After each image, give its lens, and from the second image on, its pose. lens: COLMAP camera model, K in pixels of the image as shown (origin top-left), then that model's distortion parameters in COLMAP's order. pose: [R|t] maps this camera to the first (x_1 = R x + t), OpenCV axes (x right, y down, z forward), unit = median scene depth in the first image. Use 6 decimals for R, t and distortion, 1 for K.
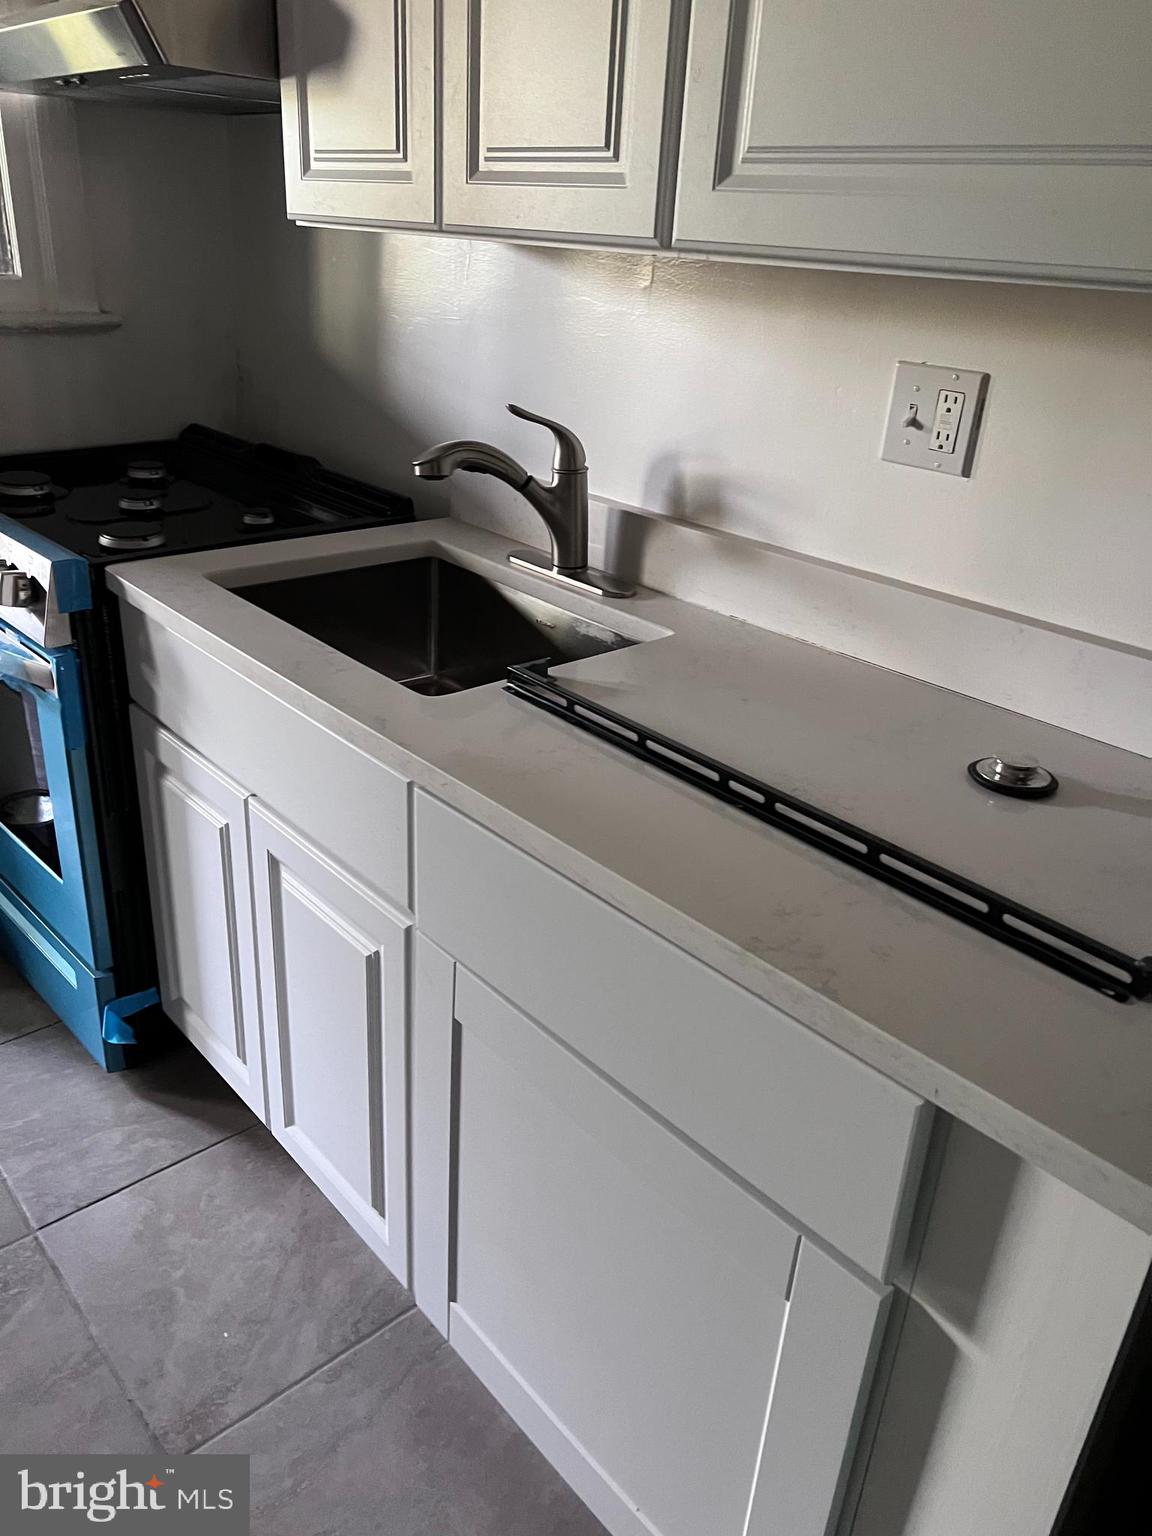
lens RADIAL K [[1158.8, 0, 576.0], [0, 1158.8, 768.0], [0, 0, 1]] dist [0.005182, 0.000177]
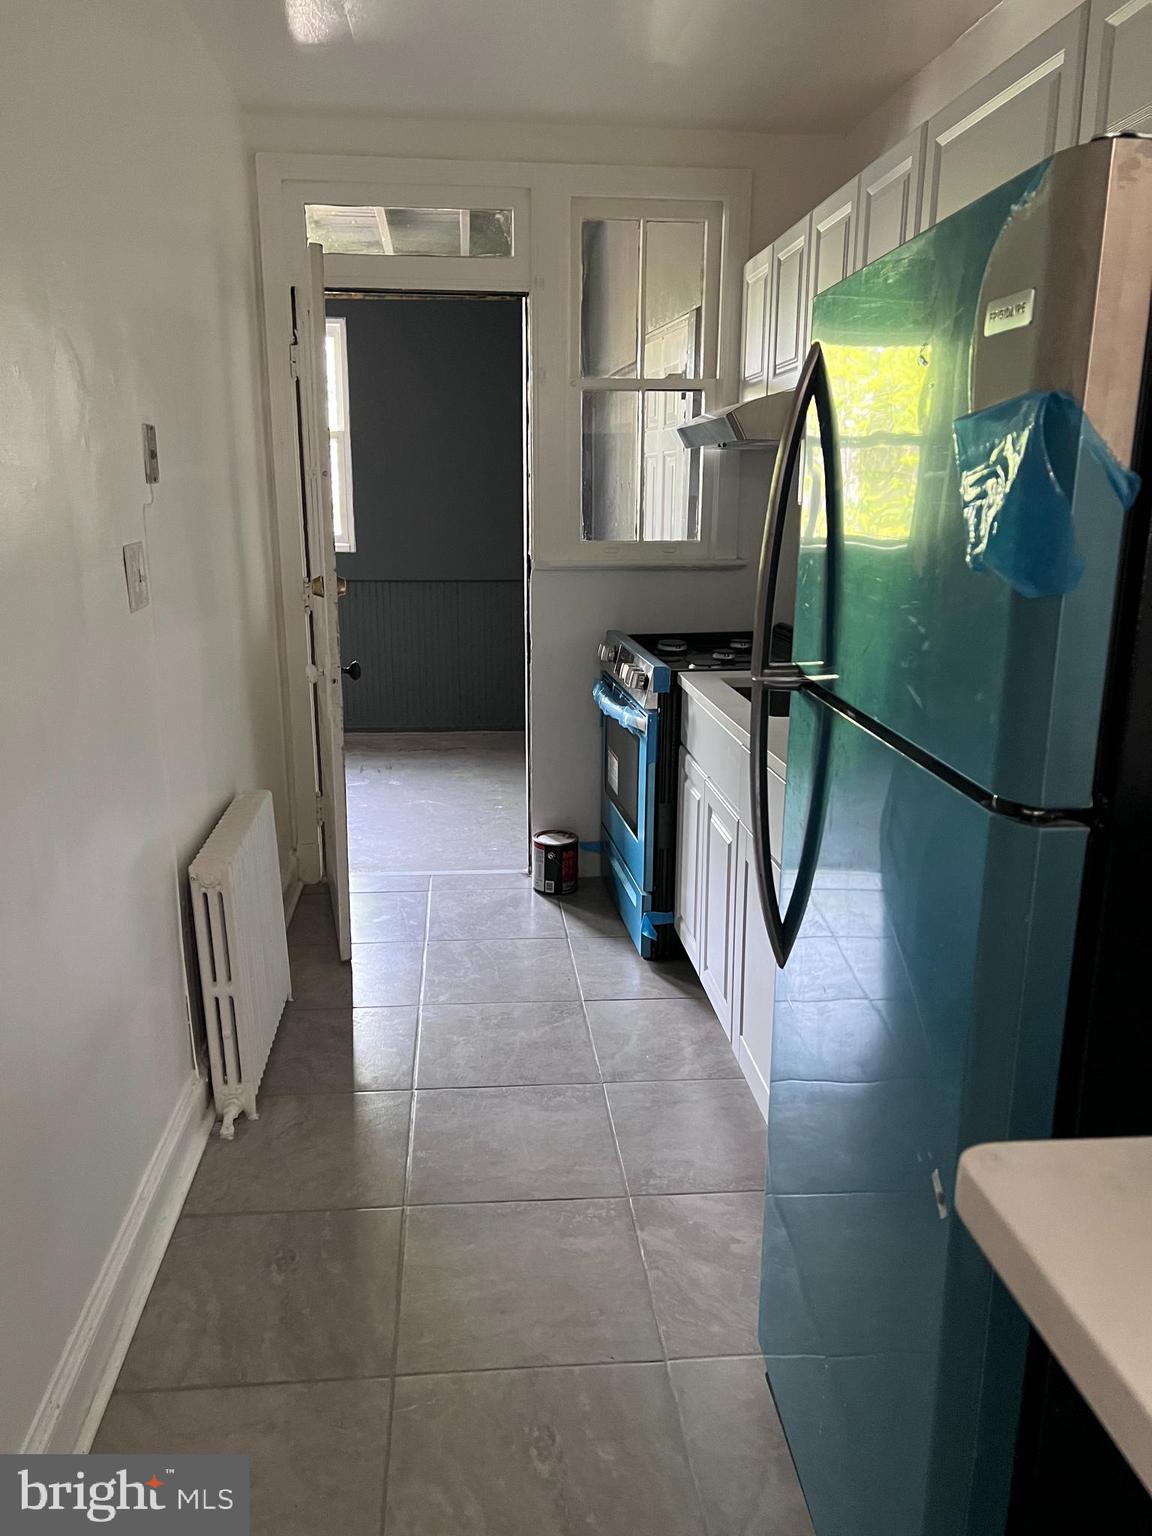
lens RADIAL K [[1137.0, 0, 576.0], [0, 1137.0, 768.0], [0, 0, 1]] dist [0.106228, -0.187141]
pose [[0.808540, 0.093958, -0.580891, 0.581583], [-0.213889, 0.966575, -0.141369, 0.287500], [0.548192, 0.238549, 0.801611, -0.610943]]
